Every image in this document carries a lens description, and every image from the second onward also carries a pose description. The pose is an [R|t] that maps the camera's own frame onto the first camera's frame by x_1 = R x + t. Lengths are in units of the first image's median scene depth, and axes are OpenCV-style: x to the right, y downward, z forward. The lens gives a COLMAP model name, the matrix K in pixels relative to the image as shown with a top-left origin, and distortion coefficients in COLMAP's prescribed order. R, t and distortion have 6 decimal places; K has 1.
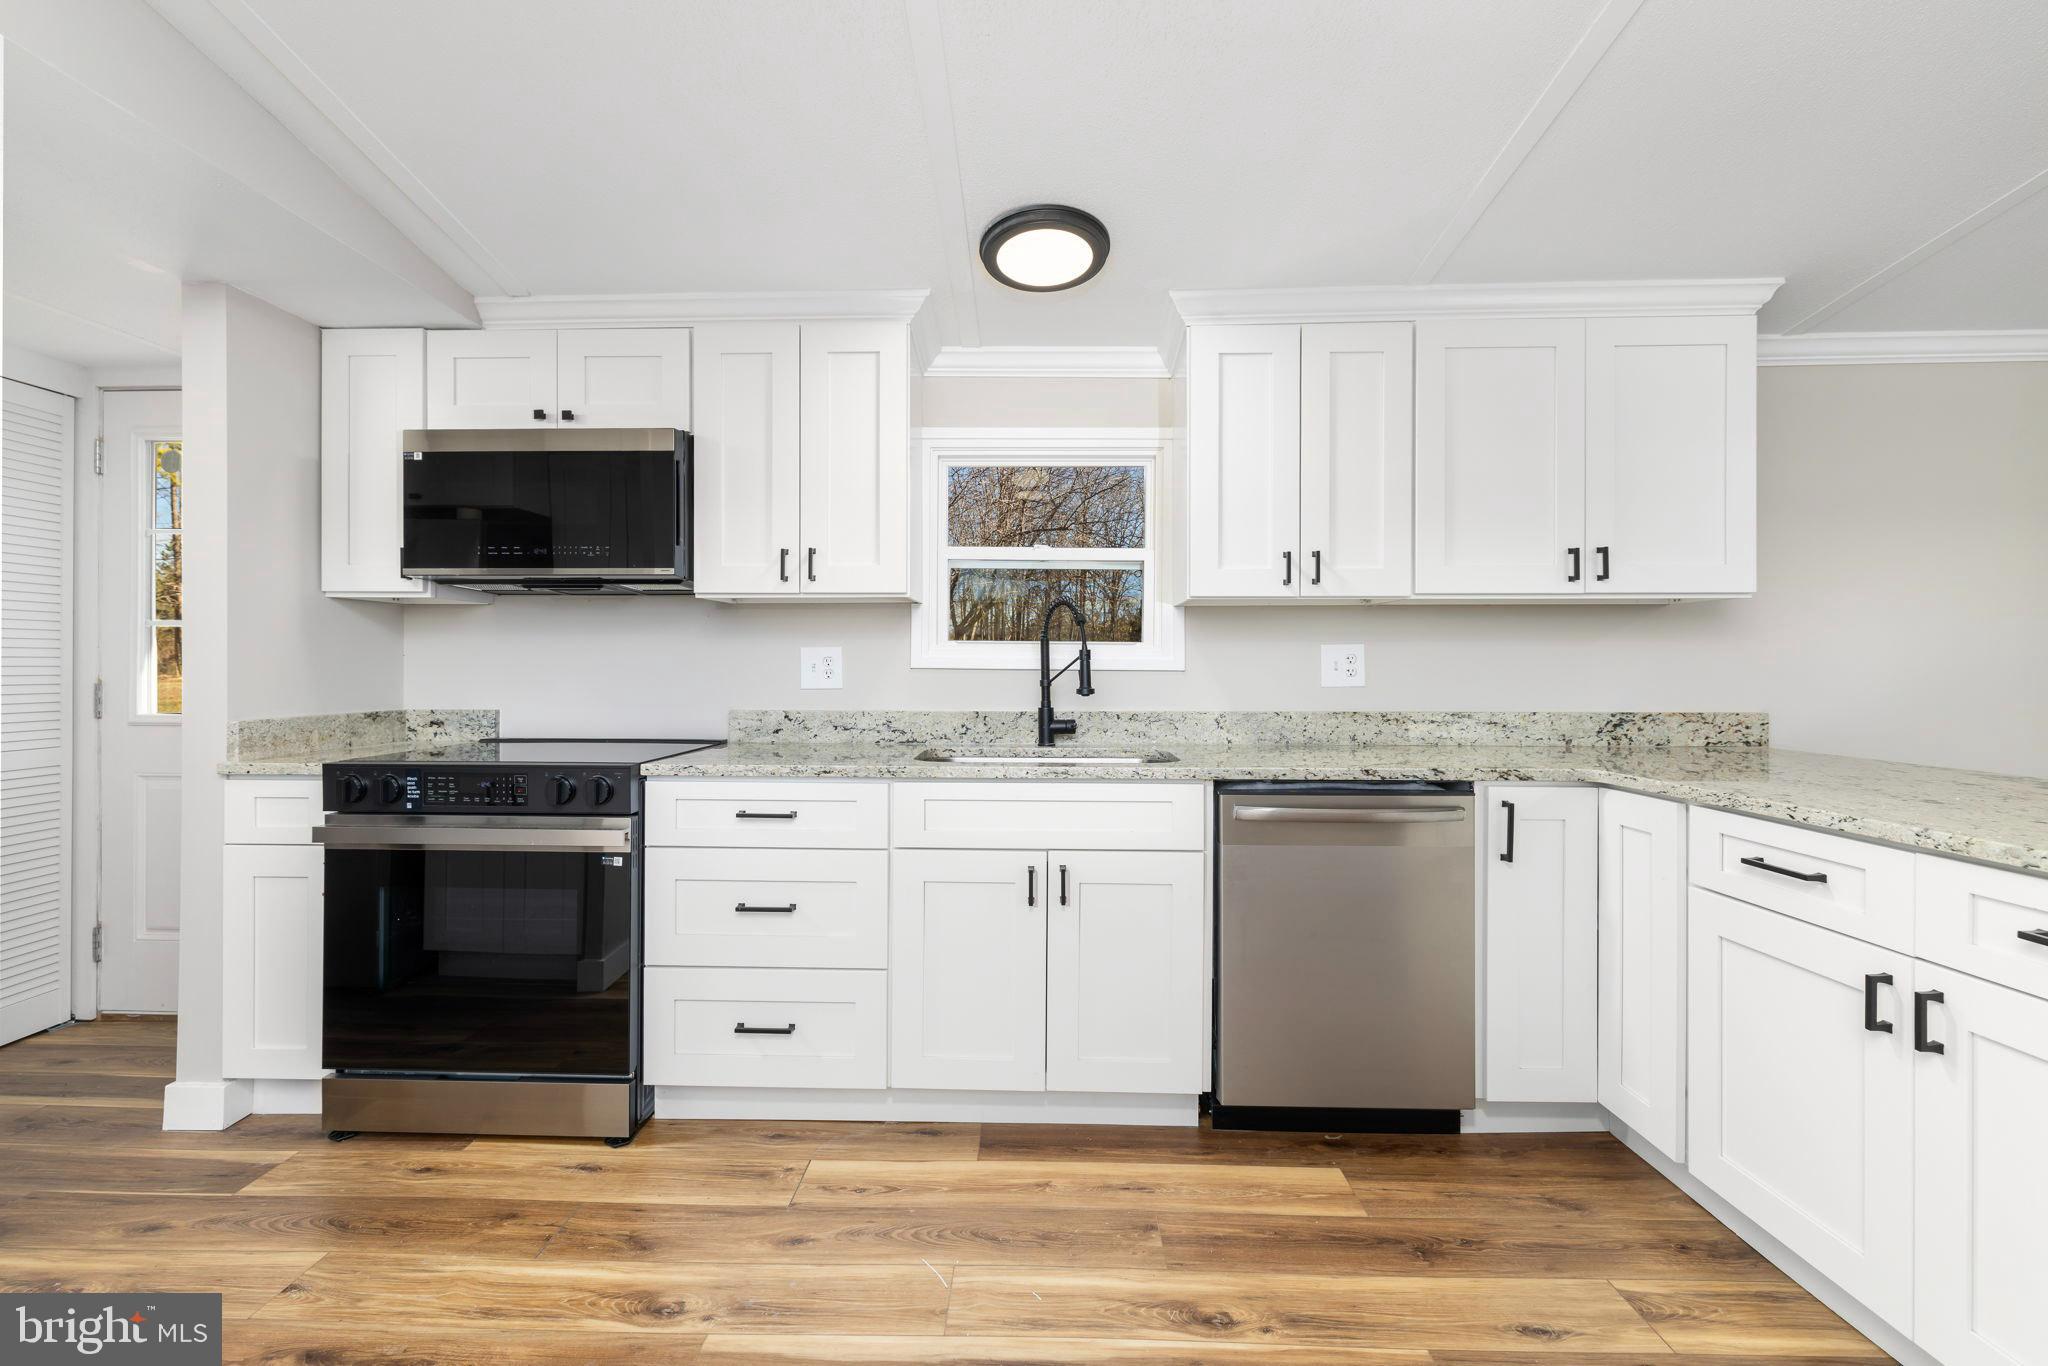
lens RADIAL K [[894.2, 0, 996.5], [0, 894.2, 660.4], [0, 0, 1]] dist [-0.000236, 0.001203]
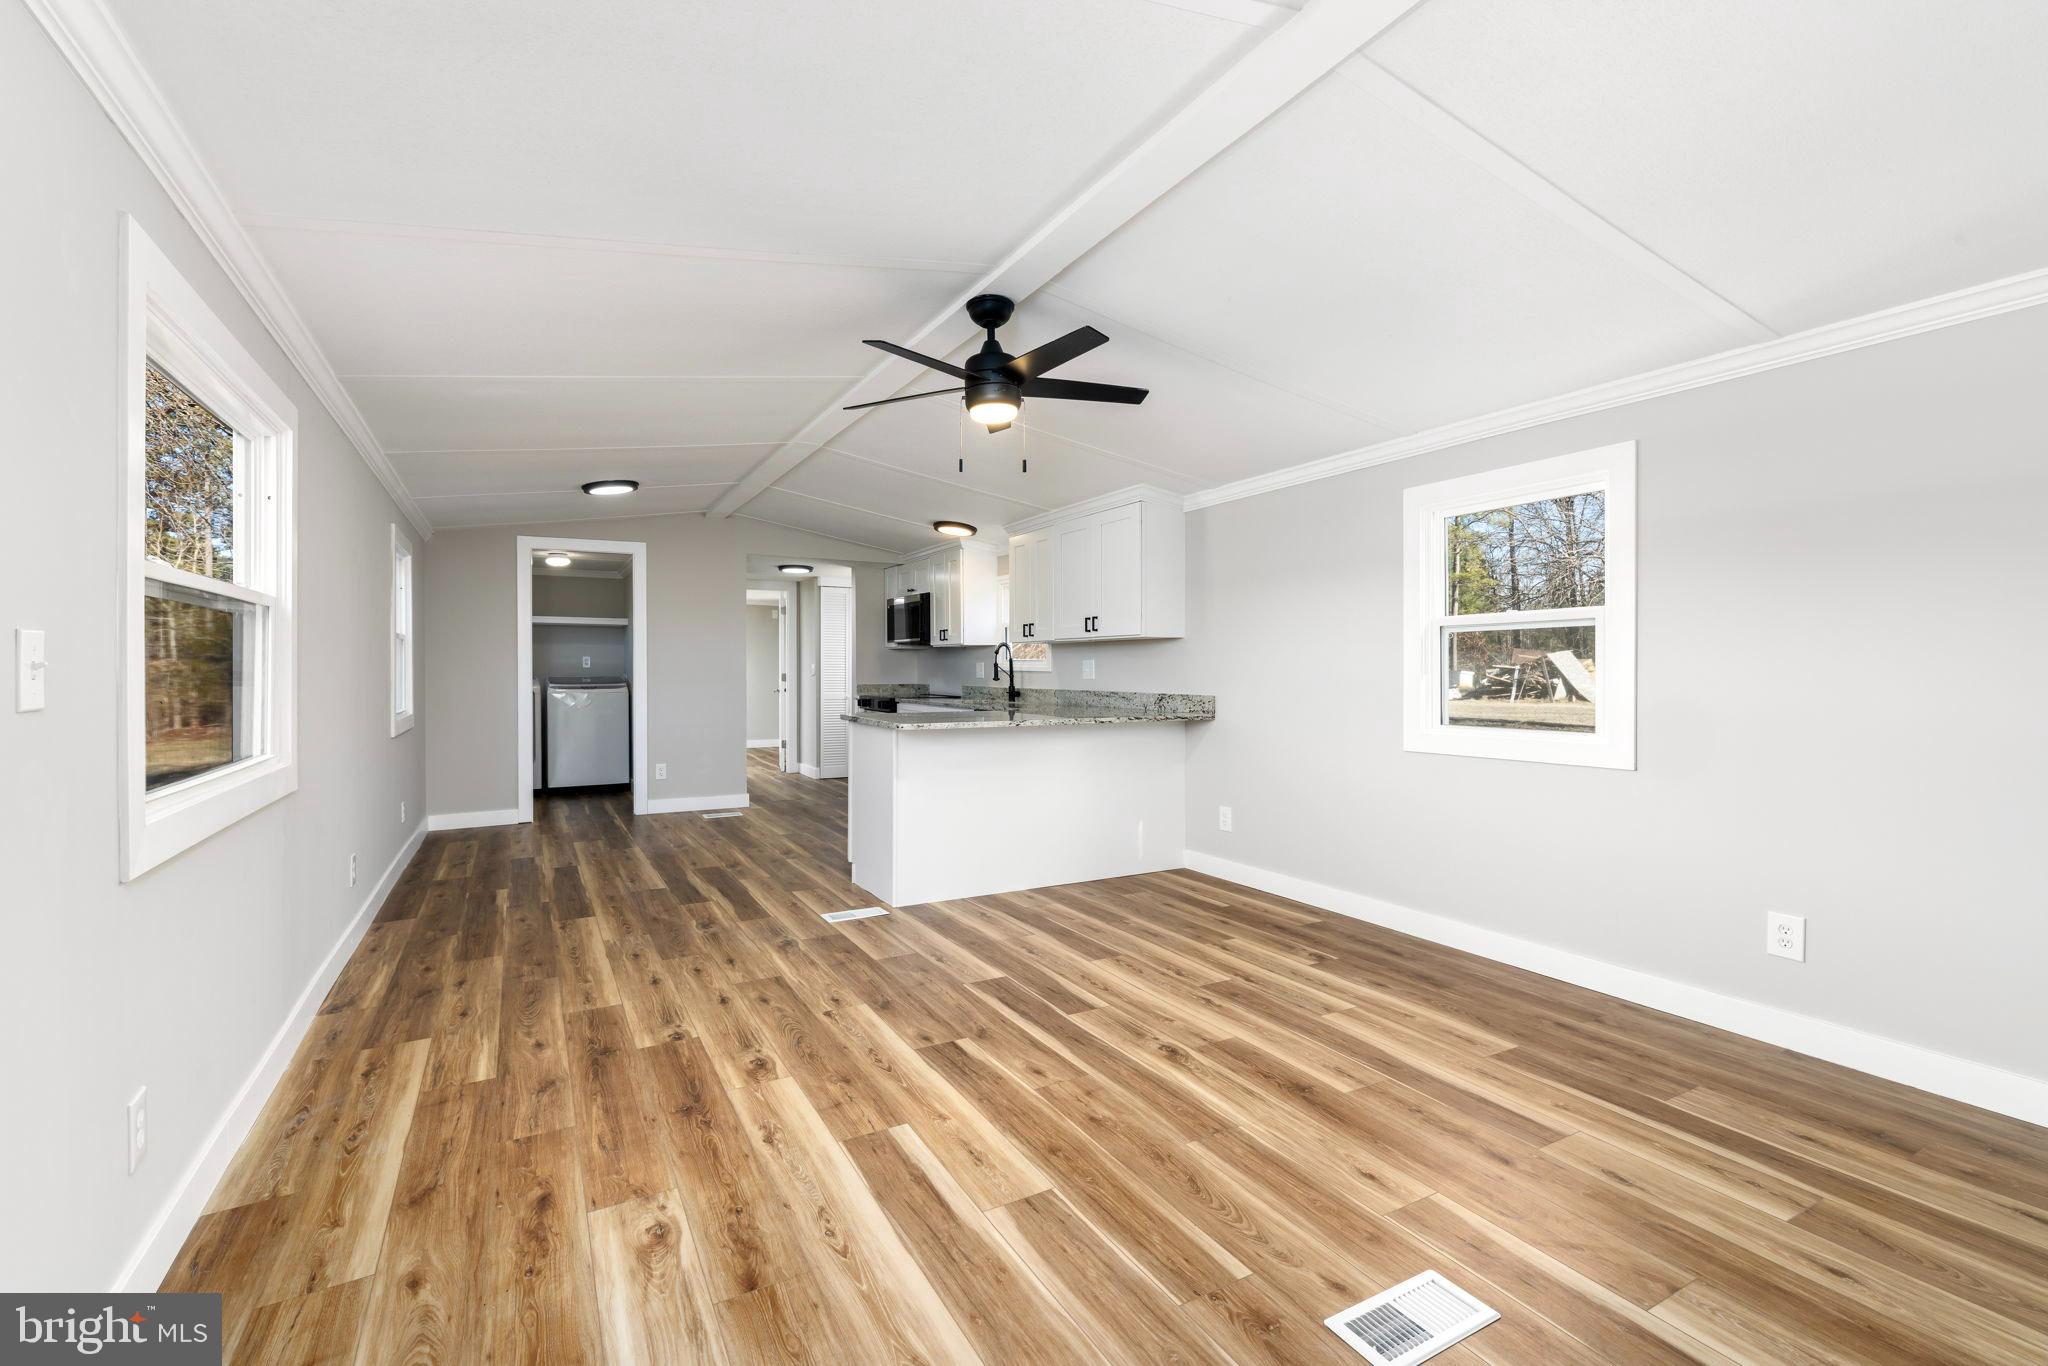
lens RADIAL K [[894.2, 0, 1021.5], [0, 894.2, 681.9], [0, 0, 1]] dist [-0.000236, 0.001203]
pose [[0.515920, 0.013267, -0.856534, 2.761273], [0.002346, 0.999854, 0.016899, -0.001523], [0.856634, -0.010728, 0.515813, -0.341351]]
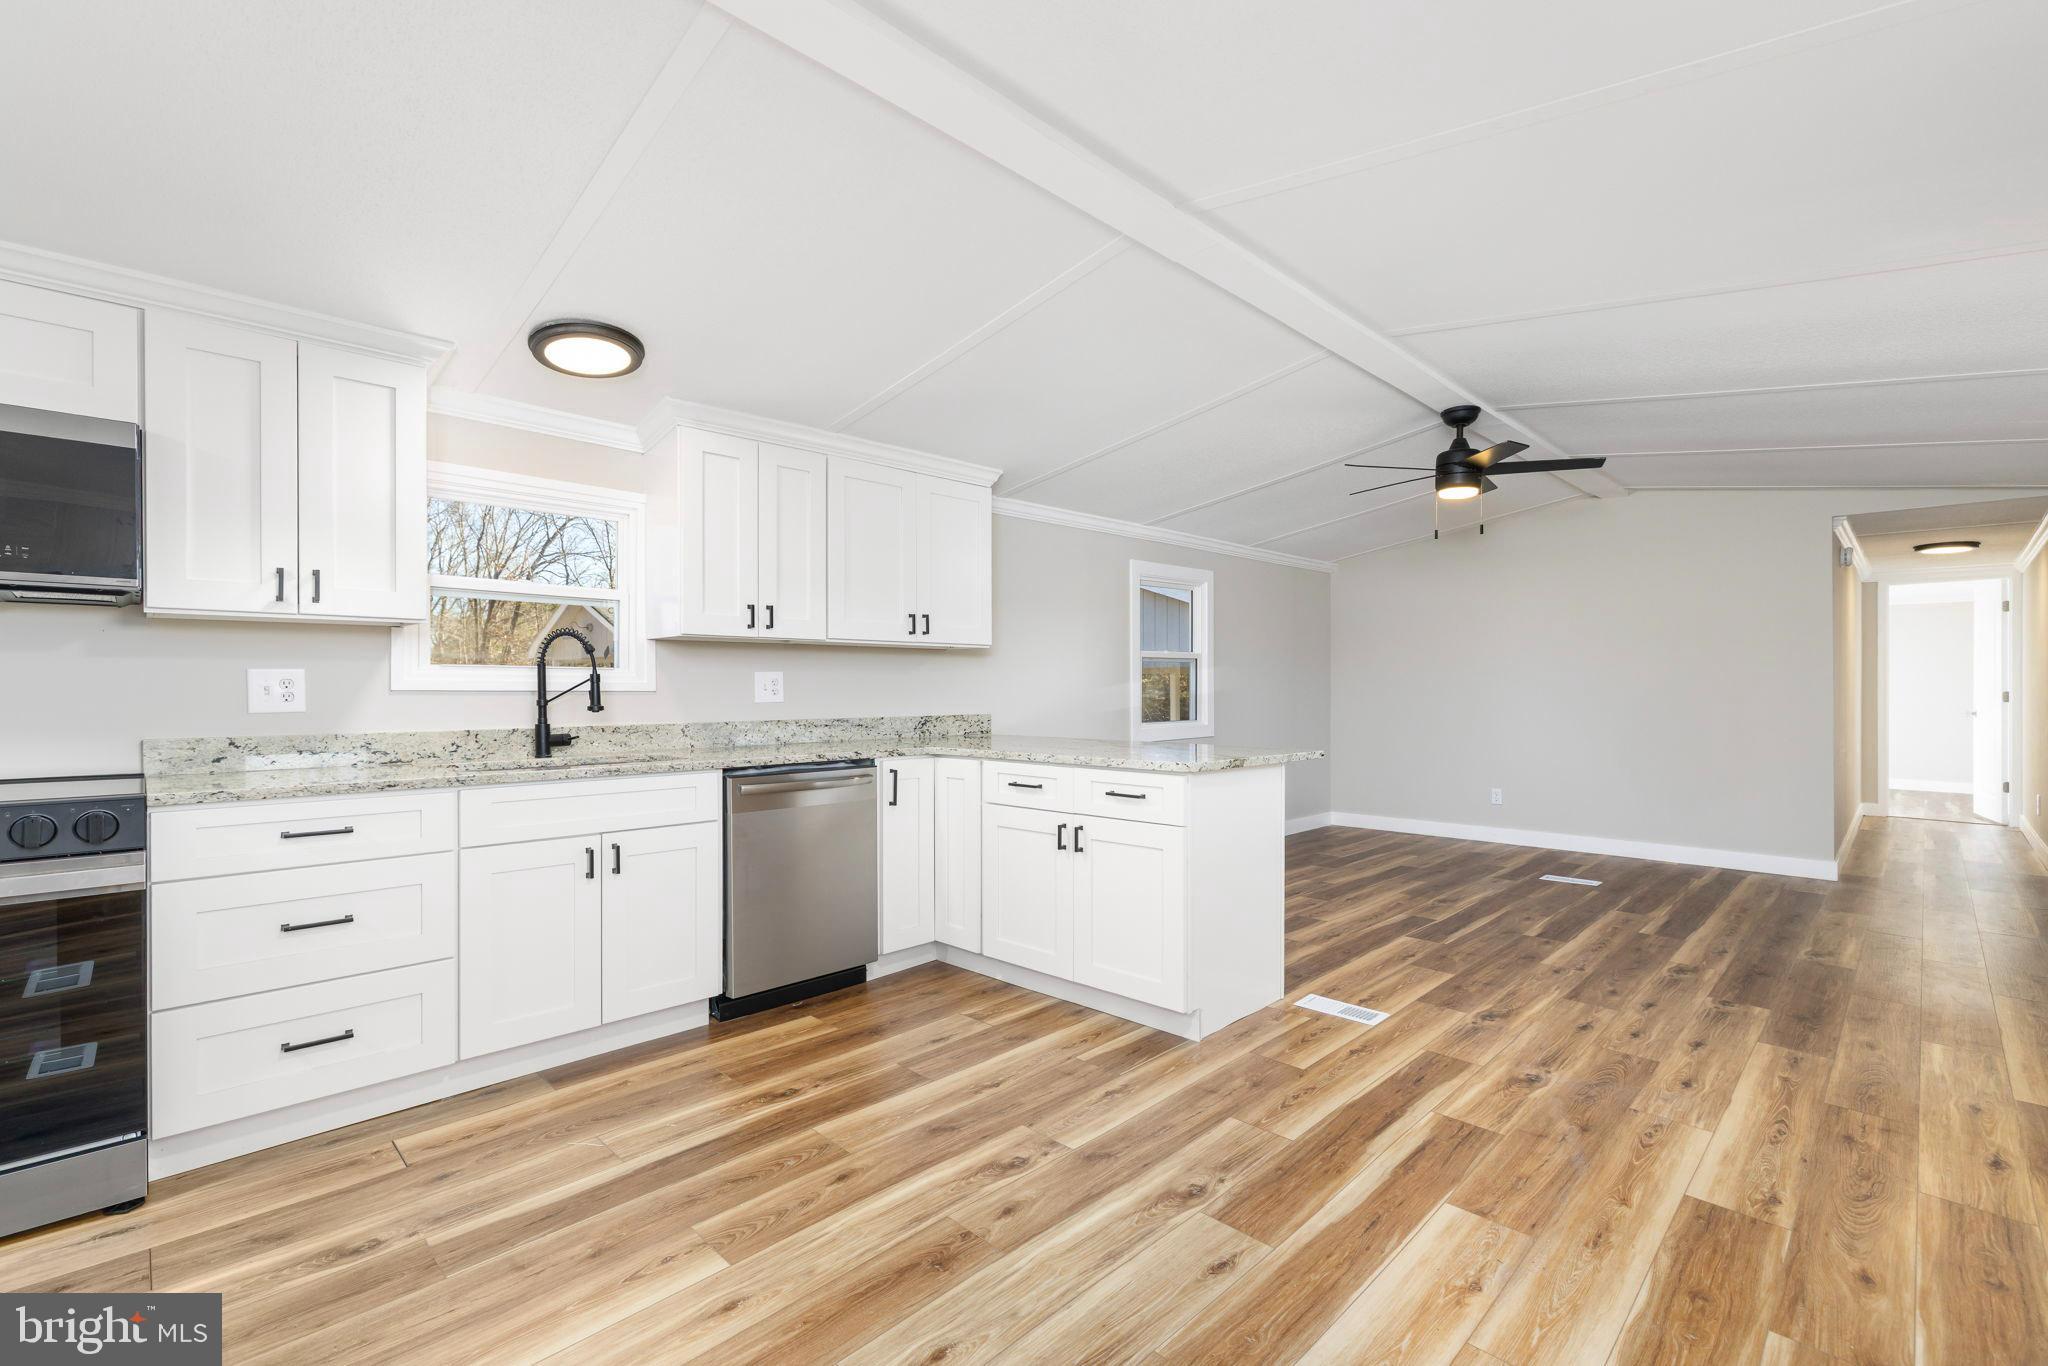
lens RADIAL K [[894.2, 0, 1009.6], [0, 894.2, 687.1], [0, 0, 1]] dist [-0.000236, 0.001203]
pose [[0.693556, -0.001991, 0.720400, -0.442443], [0.000577, 0.999997, 0.002208, 0.003957], [-0.720403, -0.001116, 0.693555, -0.279580]]
